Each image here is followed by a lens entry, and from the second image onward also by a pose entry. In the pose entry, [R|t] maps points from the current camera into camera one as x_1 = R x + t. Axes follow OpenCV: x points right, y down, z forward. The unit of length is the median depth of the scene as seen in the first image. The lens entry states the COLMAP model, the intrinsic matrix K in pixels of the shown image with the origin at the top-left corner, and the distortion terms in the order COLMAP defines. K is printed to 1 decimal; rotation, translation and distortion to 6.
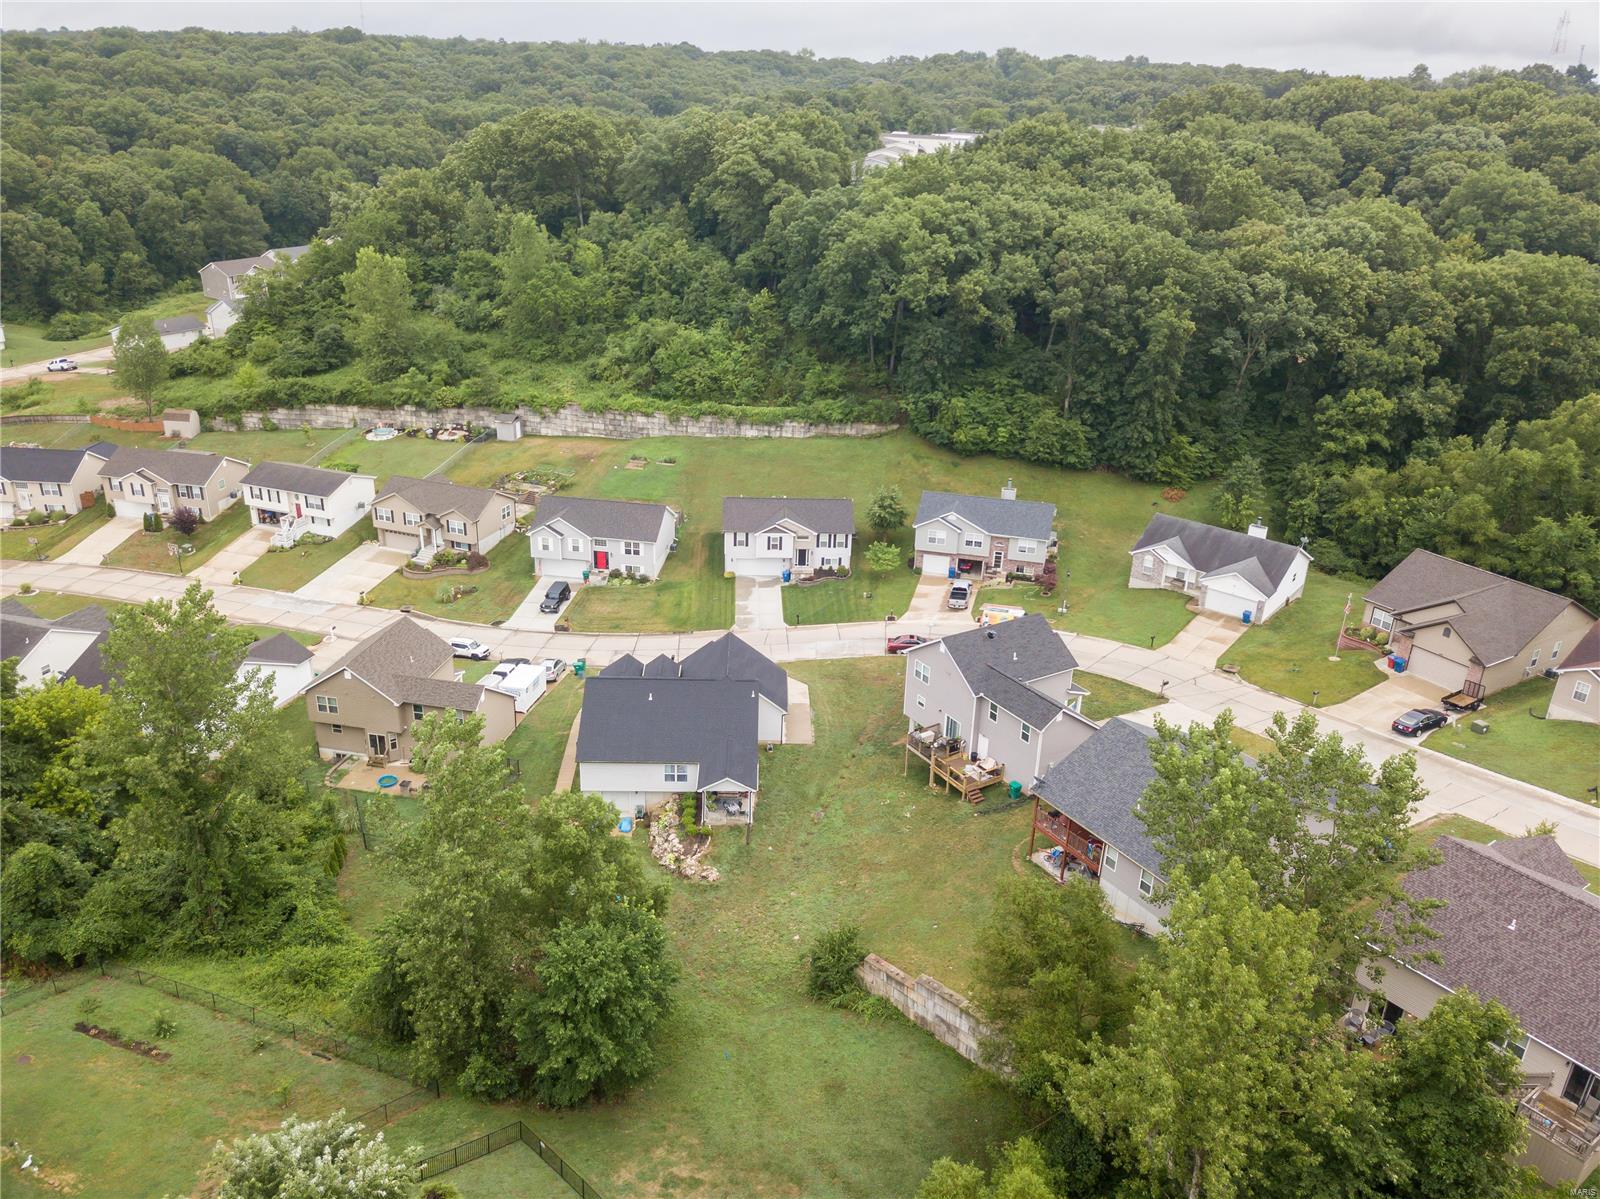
lens RADIAL K [[1249.1, 0, 792.0], [0, 1249.1, 594.7], [0, 0, 1]] dist [0.021147, -0.001597]
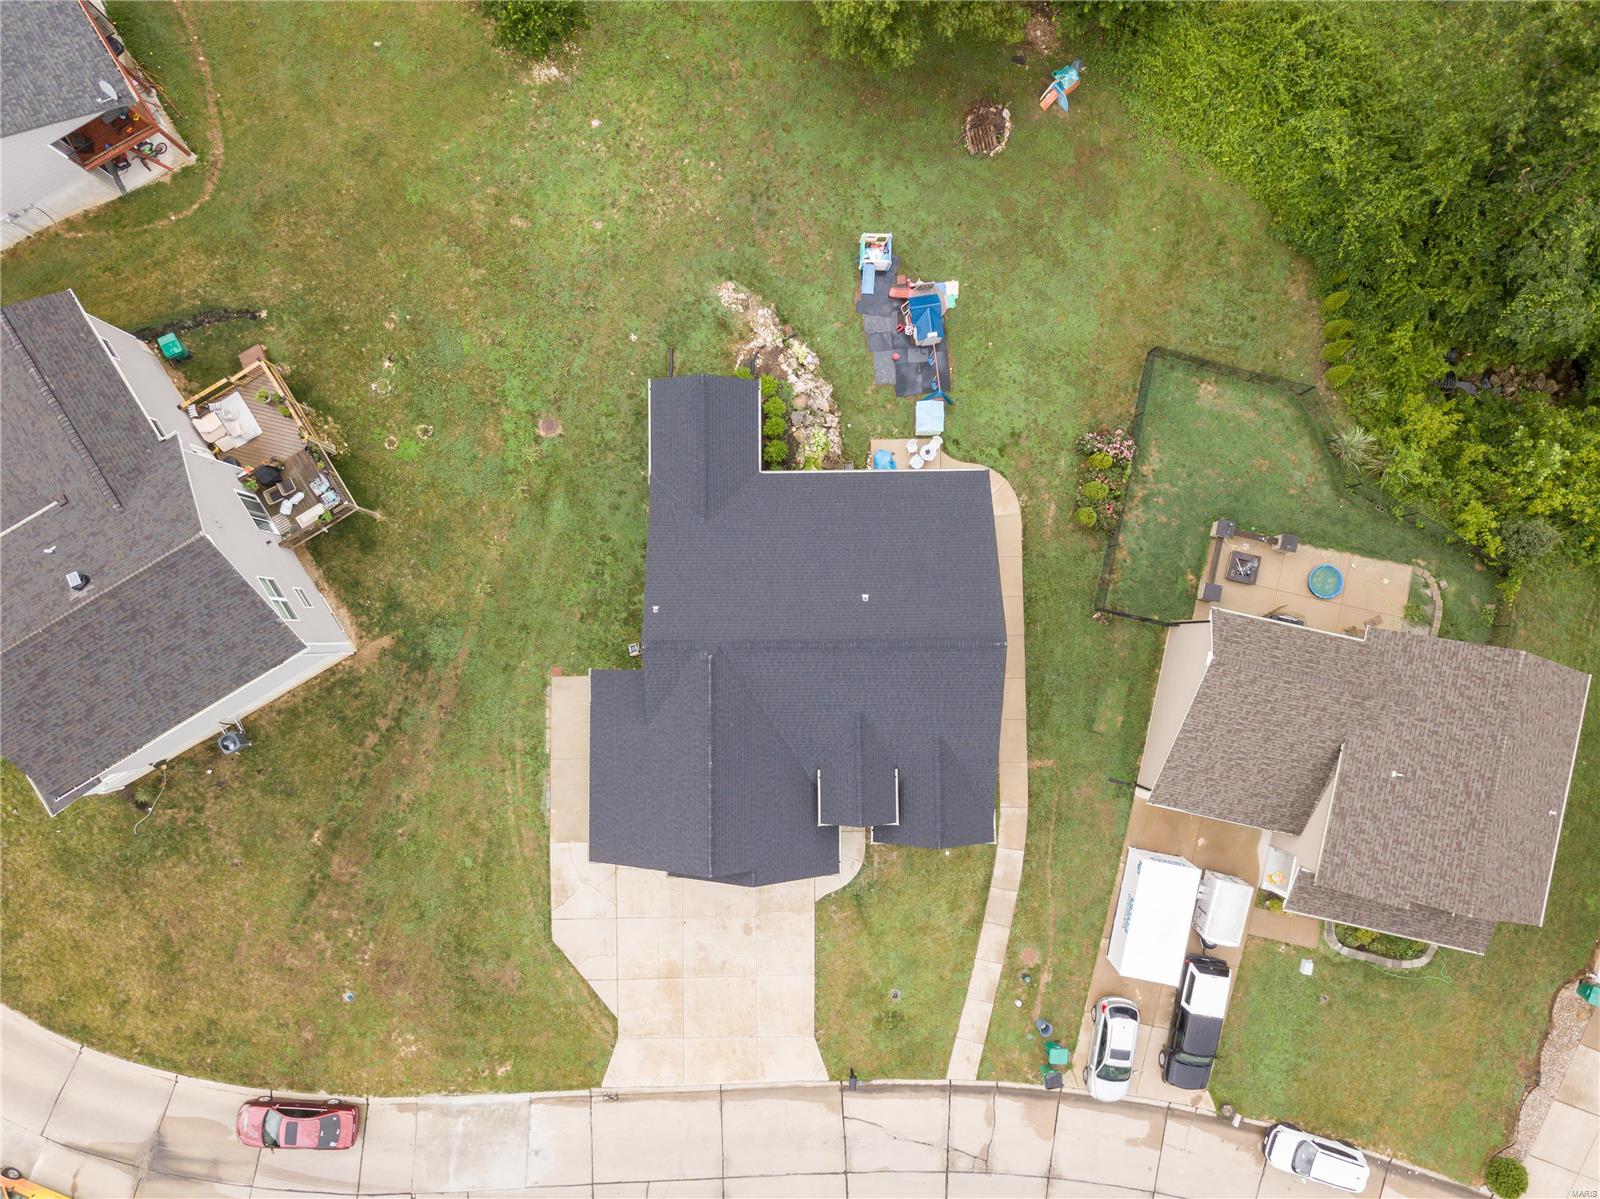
lens RADIAL K [[1249.1, 0, 792.0], [0, 1249.1, 594.7], [0, 0, 1]] dist [0.021147, -0.001597]
pose [[-0.999140, -0.014375, -0.038884, -0.053923], [-0.031224, -0.356044, 0.933947, -0.304267], [-0.027270, 0.934359, 0.355289, 0.677088]]
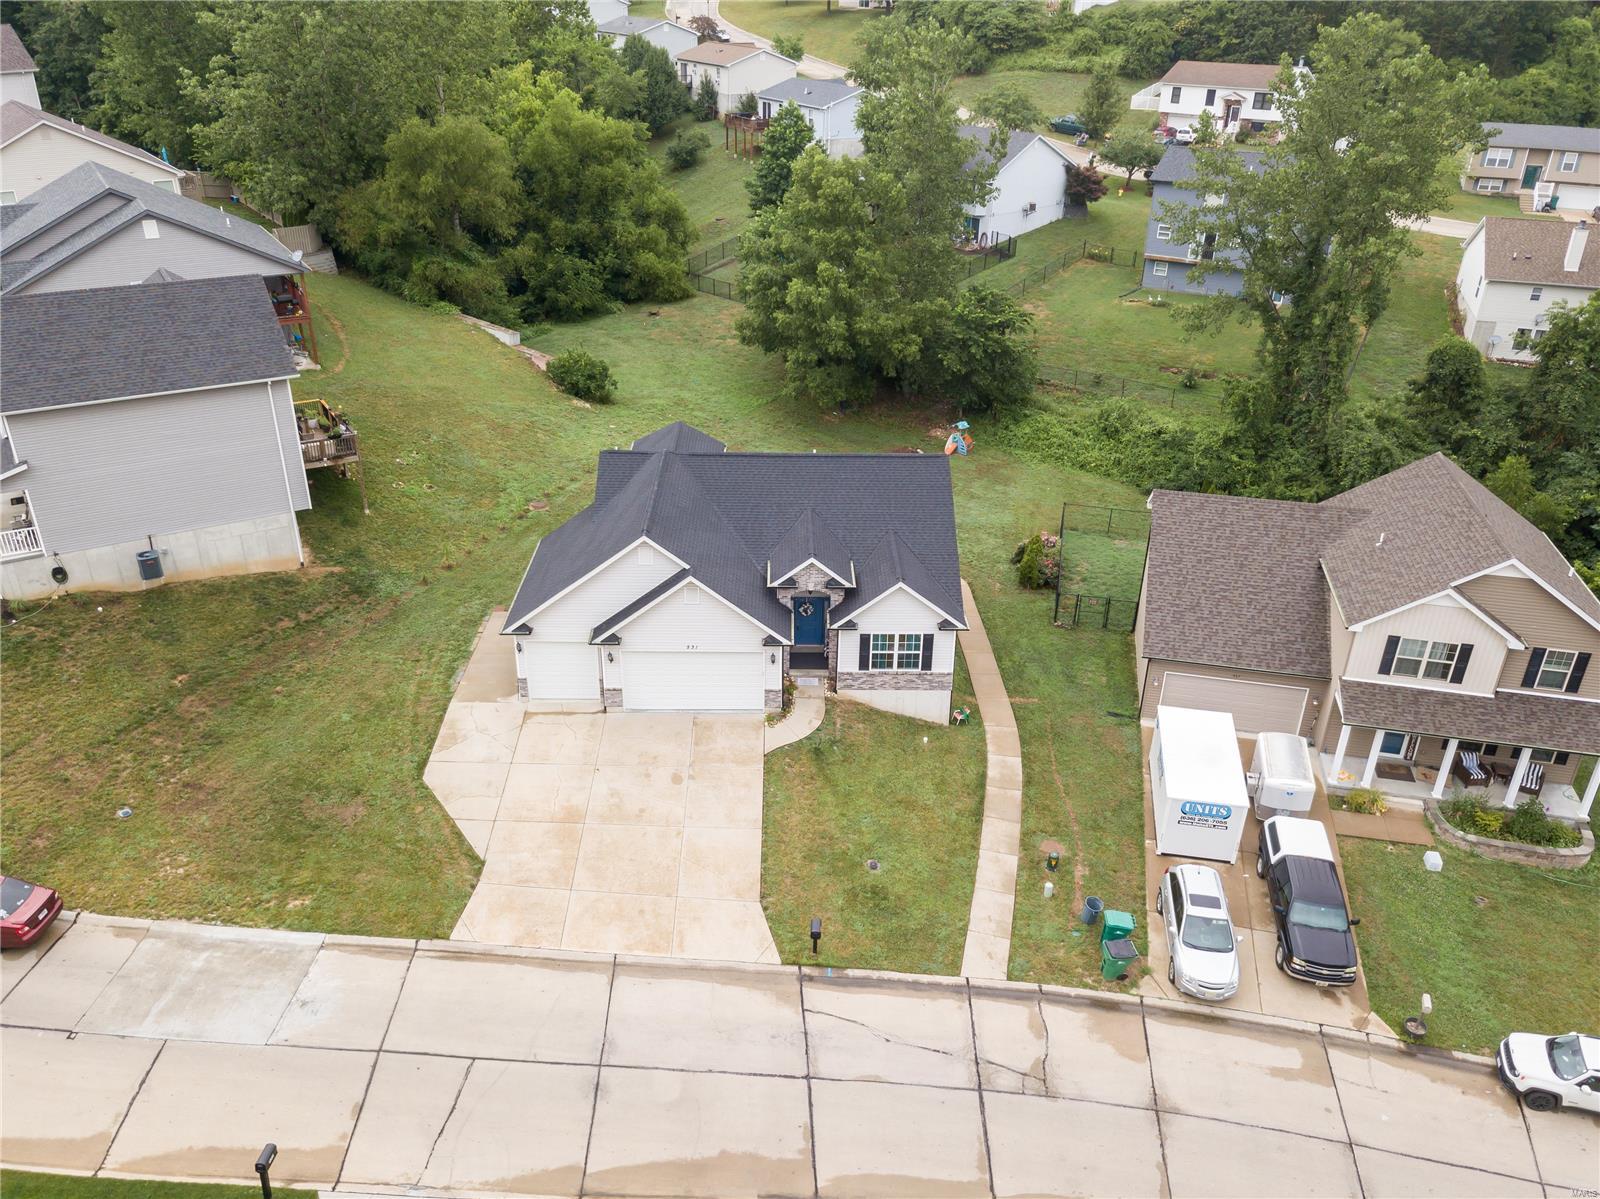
lens RADIAL K [[1249.1, 0, 792.0], [0, 1249.1, 594.7], [0, 0, 1]] dist [0.021147, -0.001597]
pose [[-0.998875, -0.046940, -0.006734, -0.084091], [-0.035984, 0.657792, 0.752339, -0.224873], [-0.030886, 0.751735, -0.658741, 1.133794]]
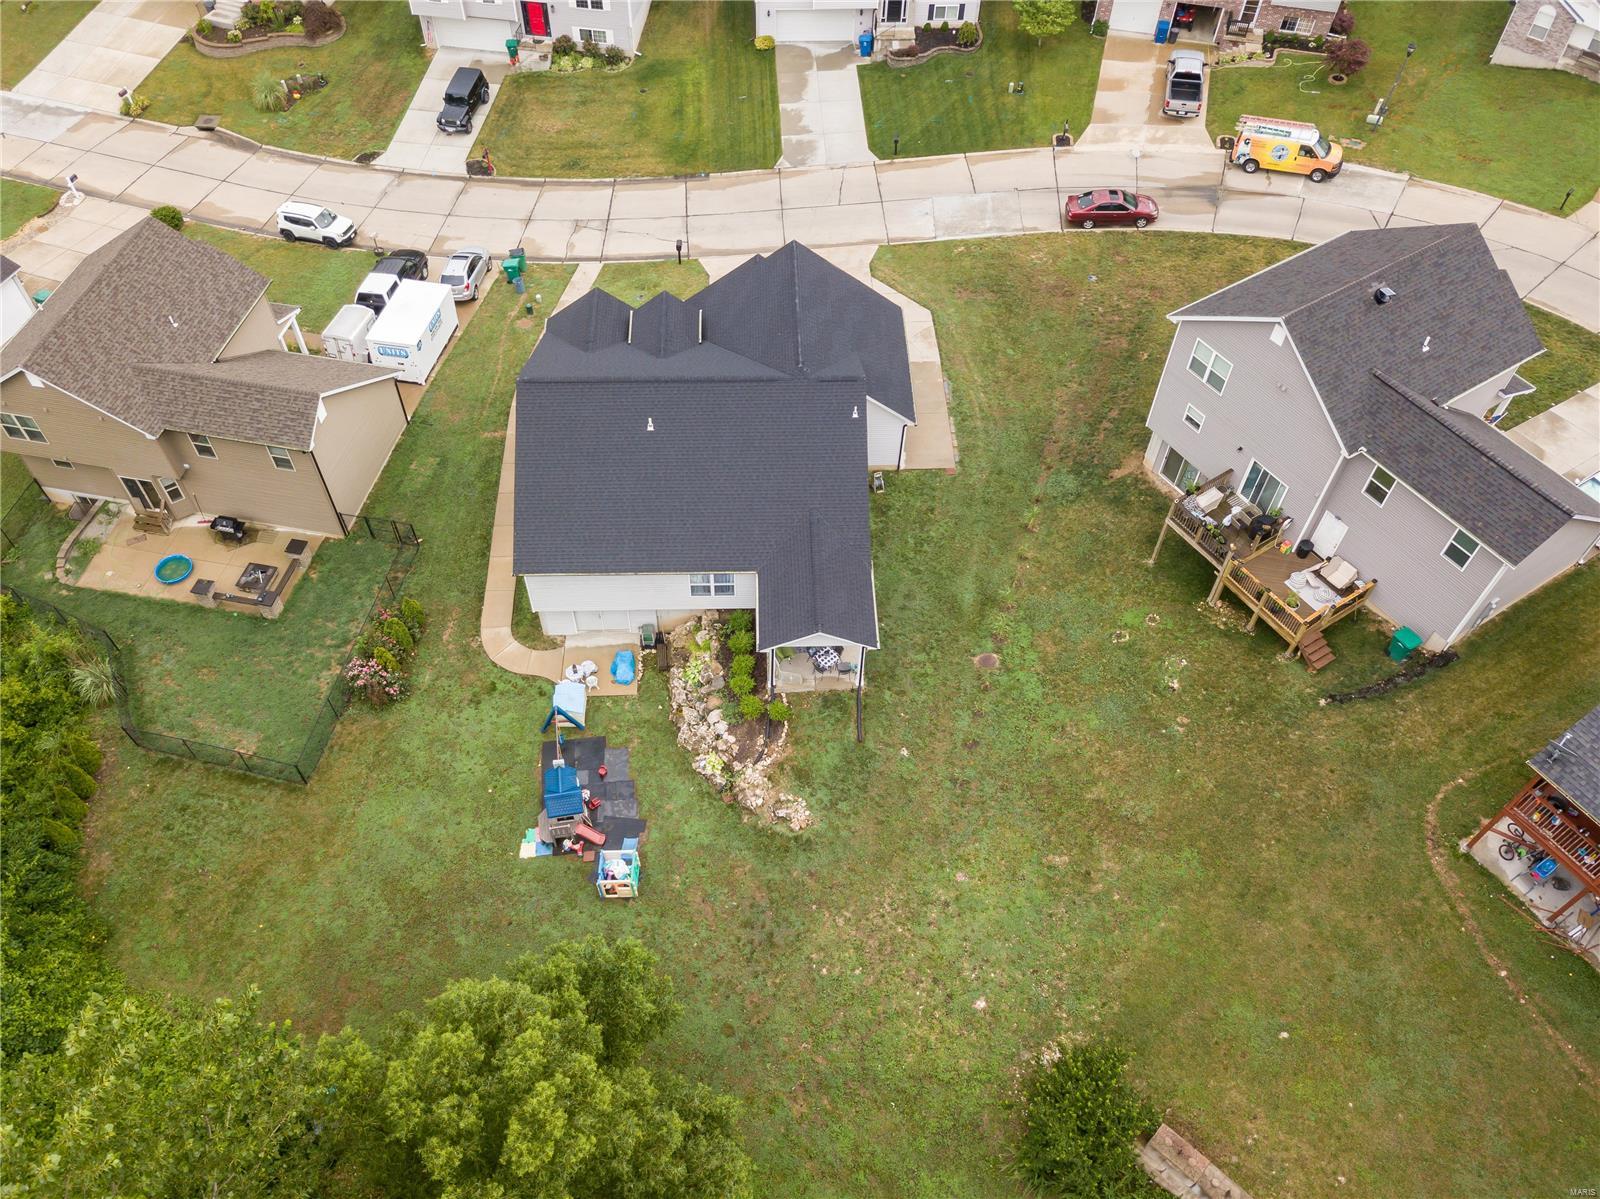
lens RADIAL K [[1254.2, 0, 784.2], [0, 1254.2, 618.5], [0, 0, 1]] dist [0.012547, 0.002764]
pose [[0.999802, -0.017468, -0.009543, -0.046427], [0.019904, 0.872950, 0.487403, -0.075707], [-0.000183, -0.487497, 0.873125, 0.430349]]
